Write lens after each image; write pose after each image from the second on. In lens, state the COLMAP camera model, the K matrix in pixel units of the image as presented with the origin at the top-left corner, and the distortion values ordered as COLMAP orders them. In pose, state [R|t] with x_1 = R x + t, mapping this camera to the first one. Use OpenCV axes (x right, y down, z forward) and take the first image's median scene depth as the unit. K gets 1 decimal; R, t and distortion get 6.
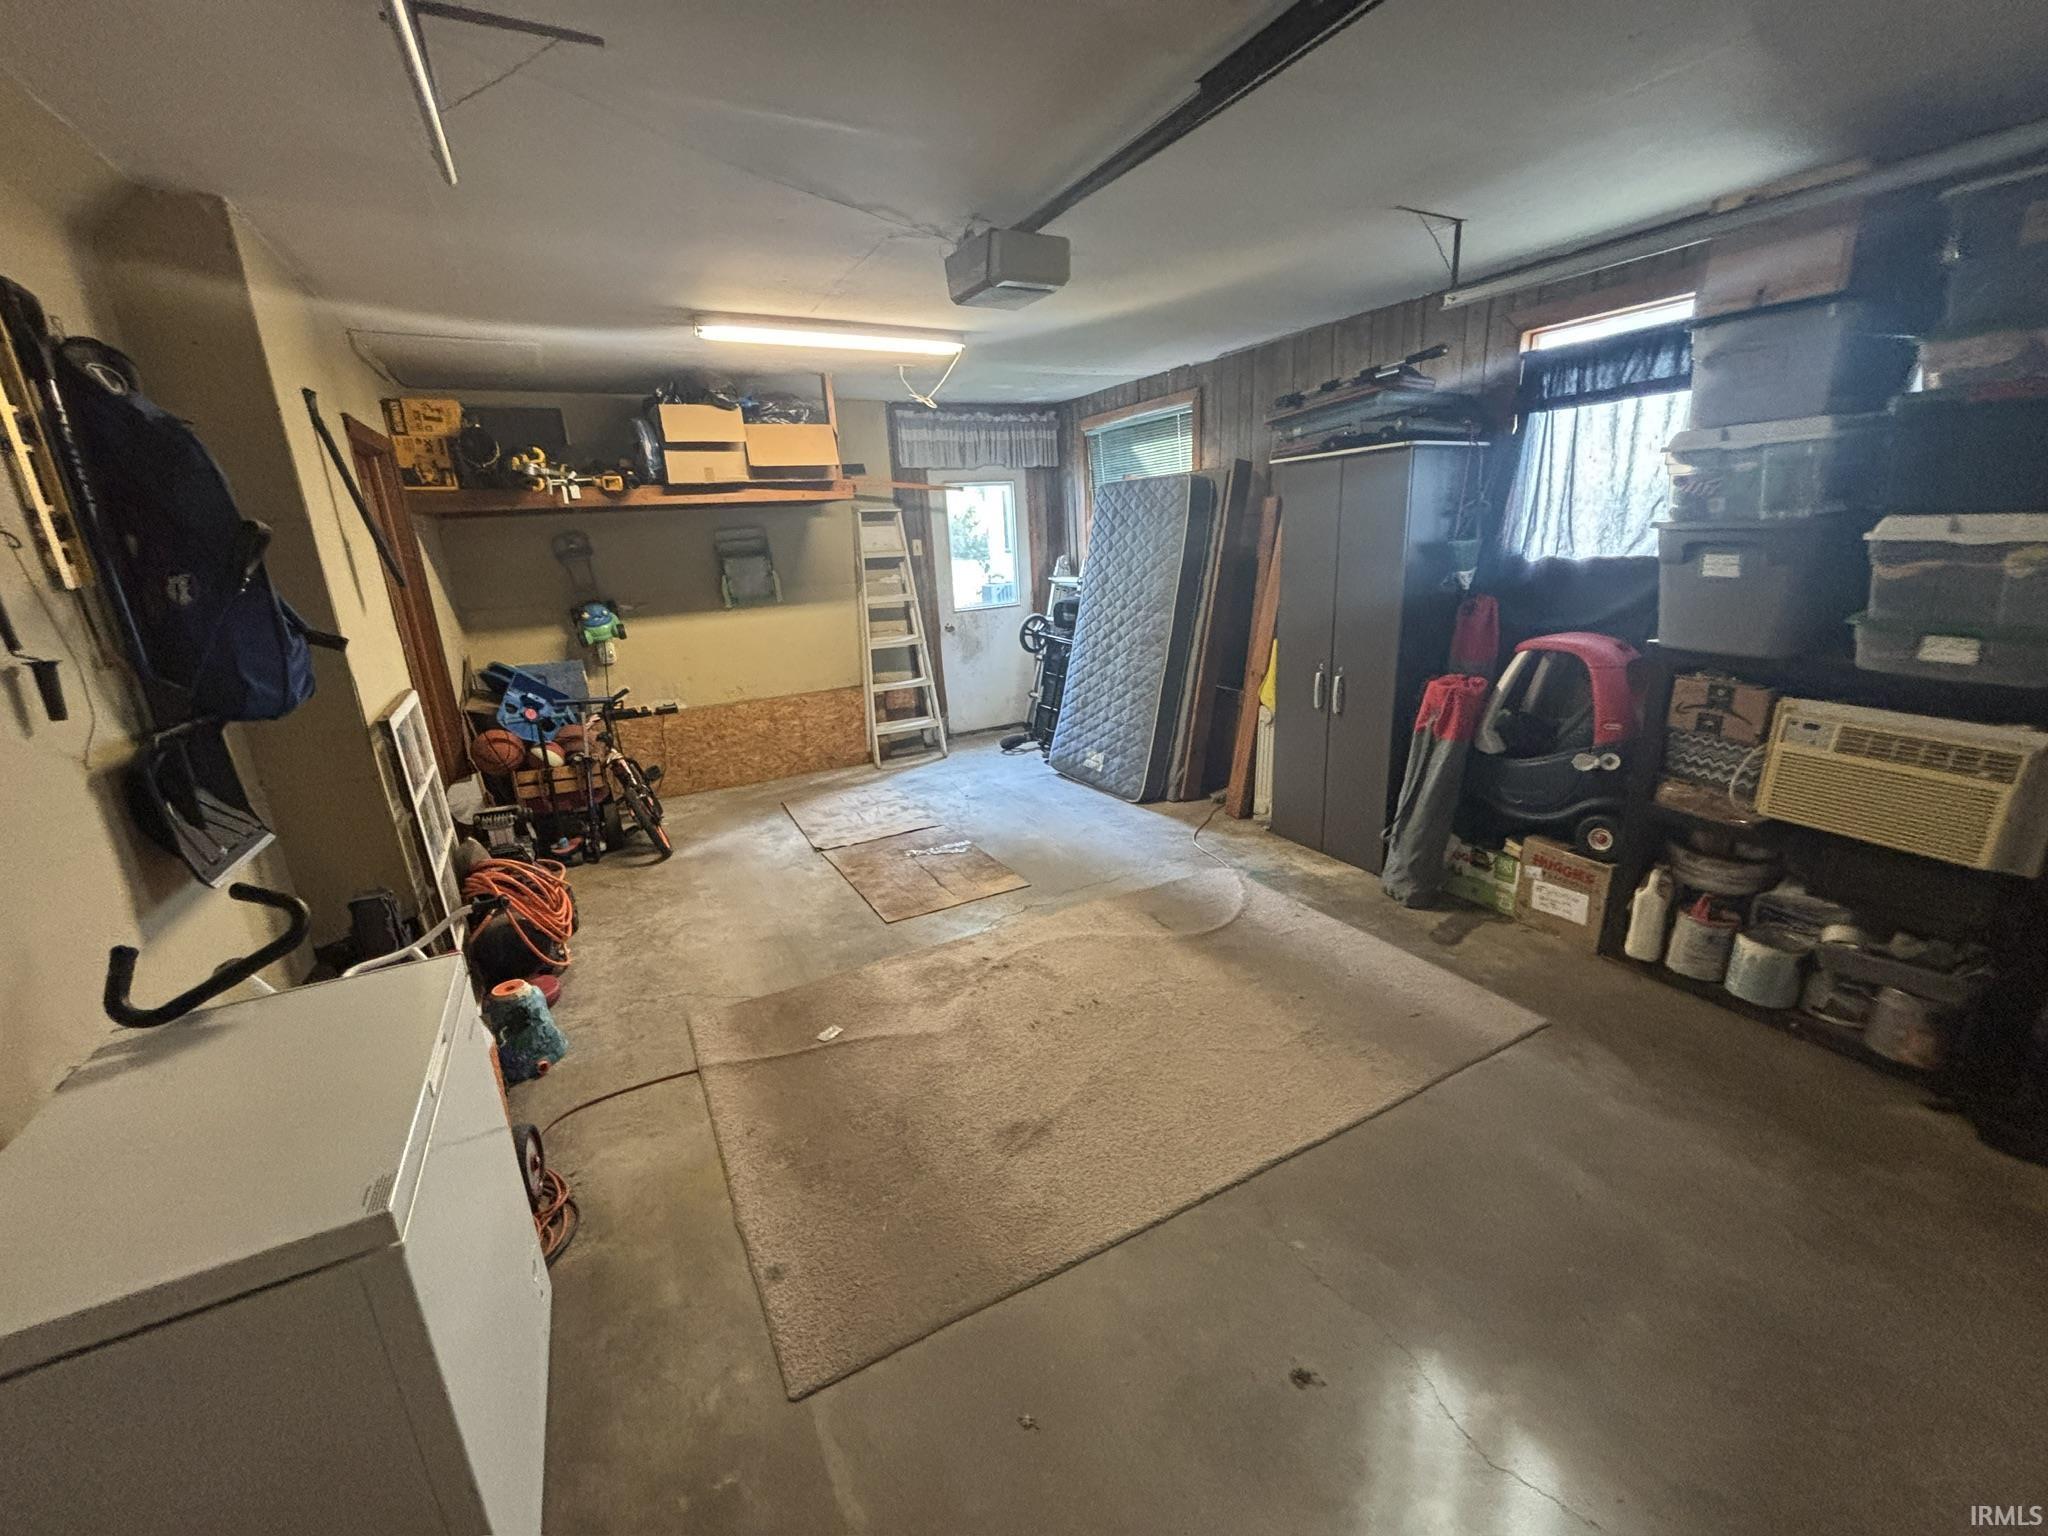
lens RADIAL K [[828.8, 0, 1018.6], [0, 828.8, 763.3], [0, 0, 1]] dist [-0.001628, 0.000080]
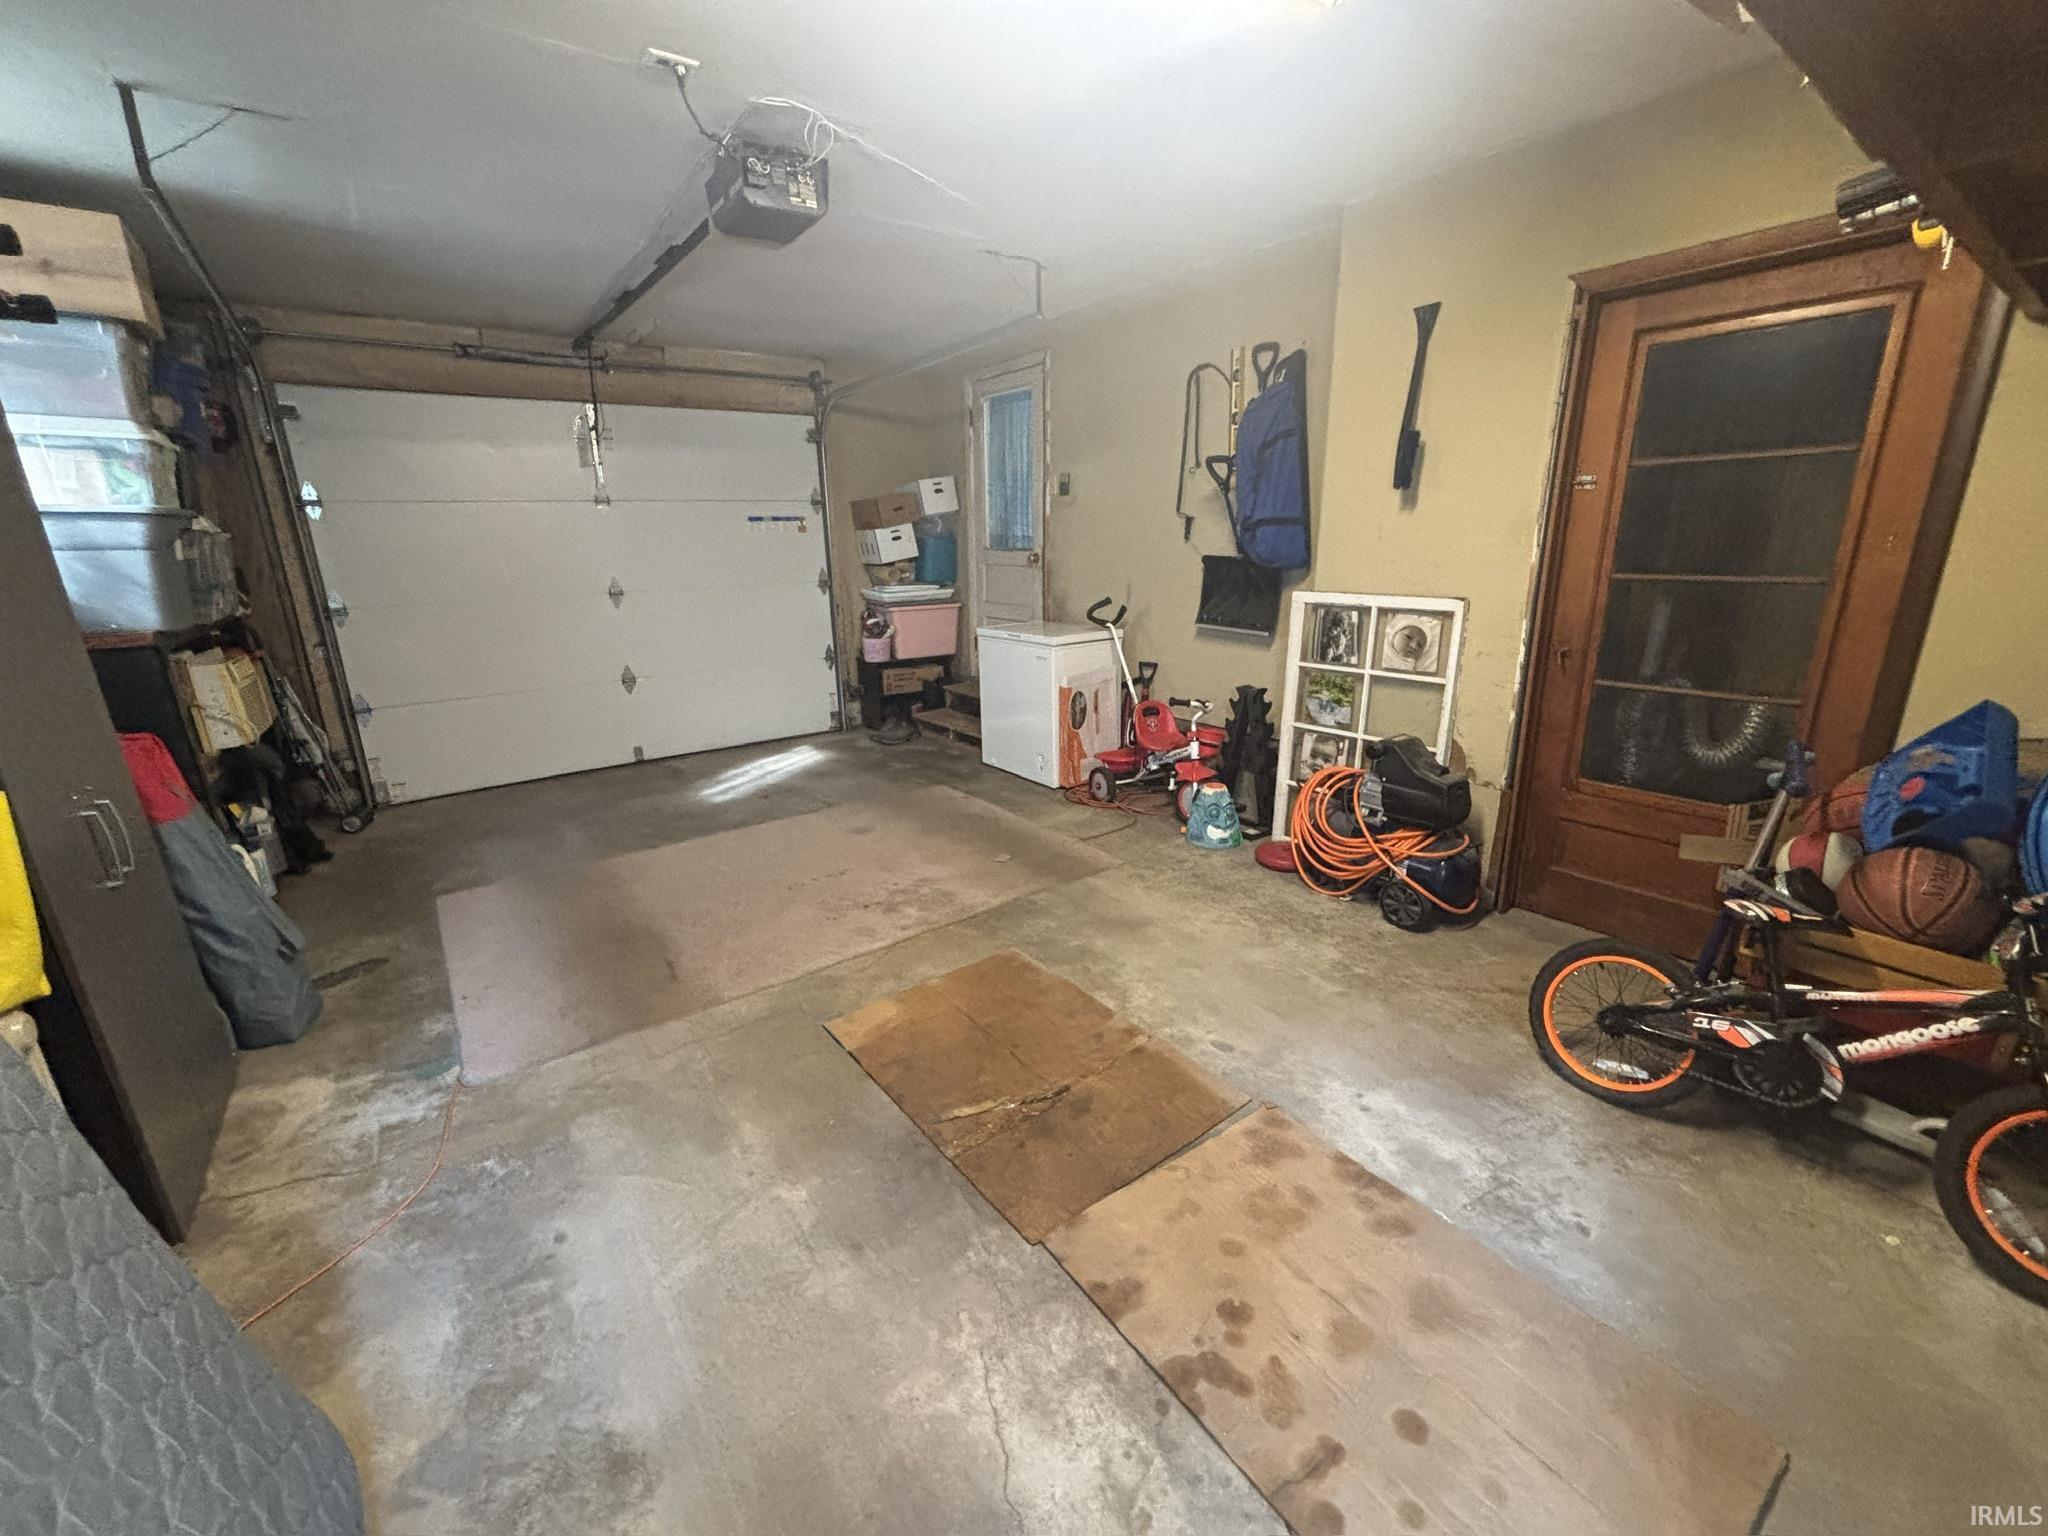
lens RADIAL K [[828.8, 0, 1018.6], [0, 828.8, 763.3], [0, 0, 1]] dist [-0.001628, 0.000080]
pose [[-0.986220, 0.107820, -0.125481, -0.074426], [0.026782, 0.852506, 0.522030, -0.350136], [0.163259, 0.511476, -0.843646, 1.447595]]
